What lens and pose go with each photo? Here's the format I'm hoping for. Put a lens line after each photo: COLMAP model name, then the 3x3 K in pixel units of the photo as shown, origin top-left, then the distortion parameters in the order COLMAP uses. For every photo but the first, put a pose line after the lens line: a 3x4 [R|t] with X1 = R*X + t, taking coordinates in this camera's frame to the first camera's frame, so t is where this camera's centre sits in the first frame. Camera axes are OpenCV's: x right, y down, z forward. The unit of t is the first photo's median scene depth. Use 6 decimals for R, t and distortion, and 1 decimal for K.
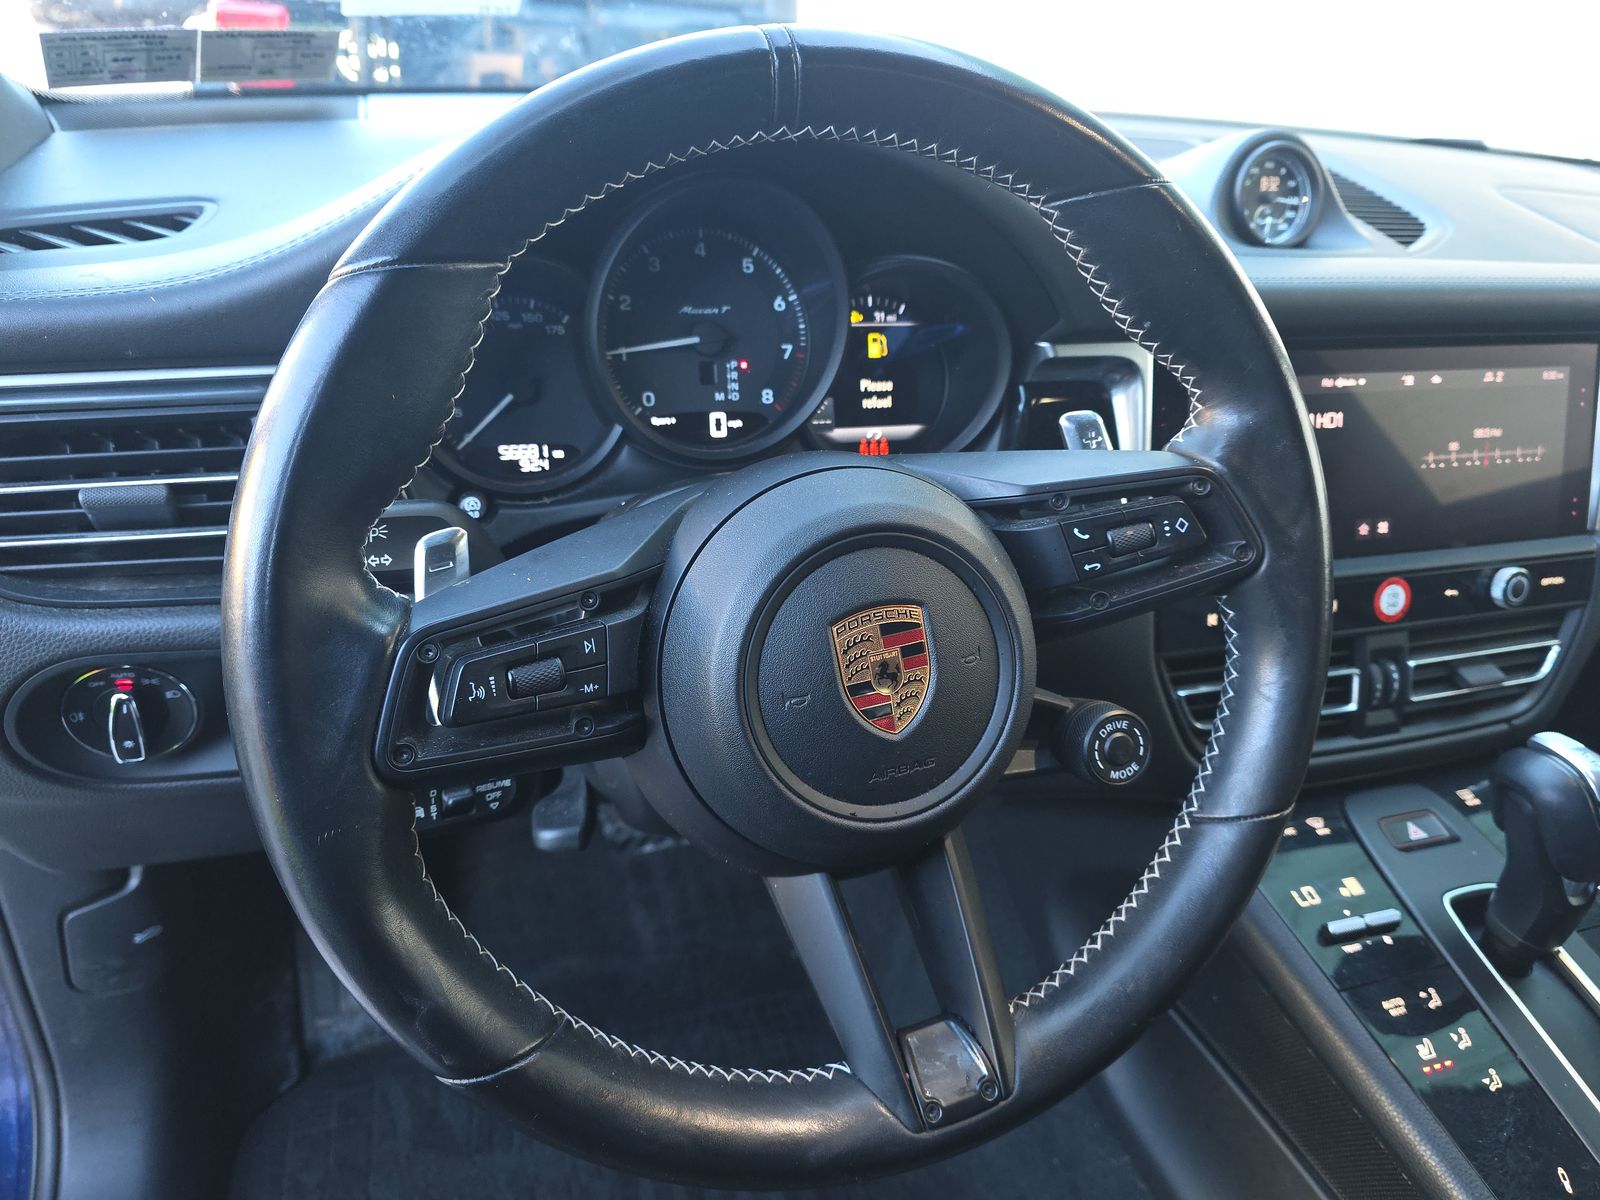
lens RADIAL K [[1135.5, 0, 800.4], [0, 1135.5, 593.1], [0, 0, 1]] dist [0.001786, -0.026726]
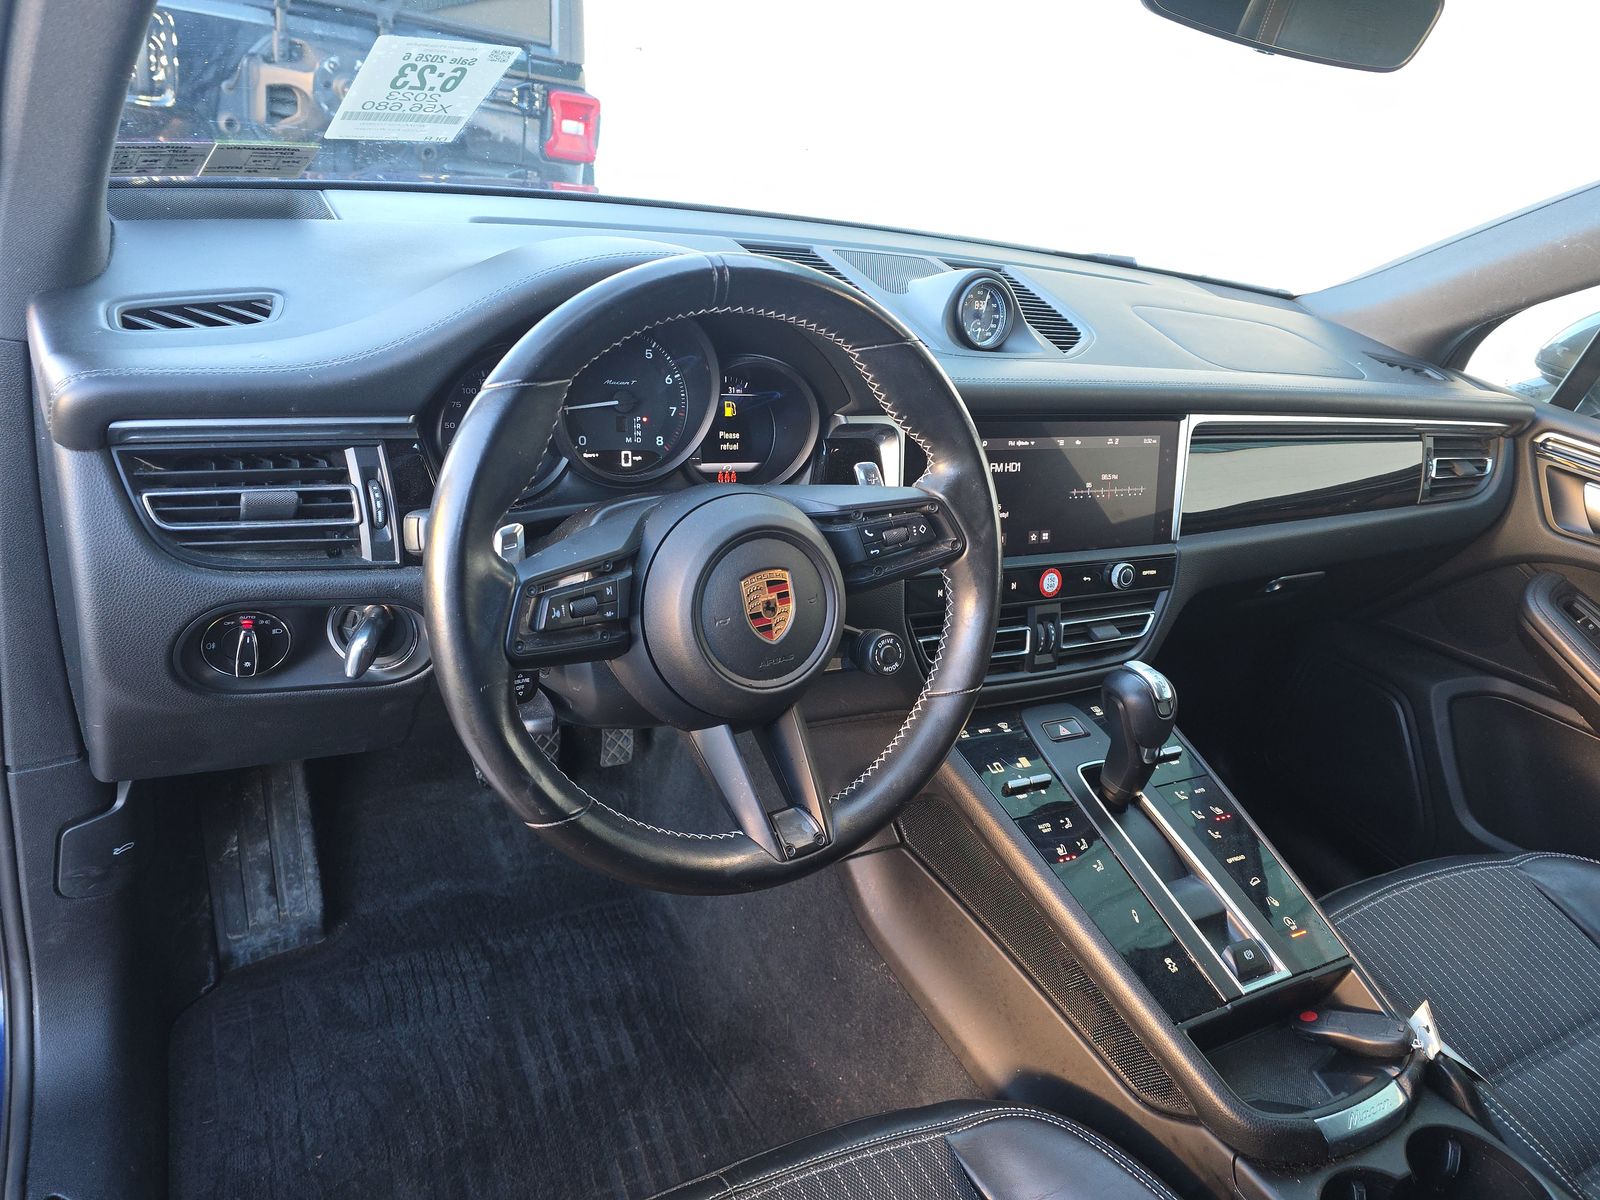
lens RADIAL K [[1074.6, 0, 800.0], [0, 1074.6, 600.0], [0, 0, 1]] dist [0.044327, -0.154926]
pose [[0.977193, 0.005646, 0.212278, -0.150449], [-0.006064, 0.999981, 0.001317, 0.034776], [-0.212266, -0.002574, 0.977208, -0.436323]]
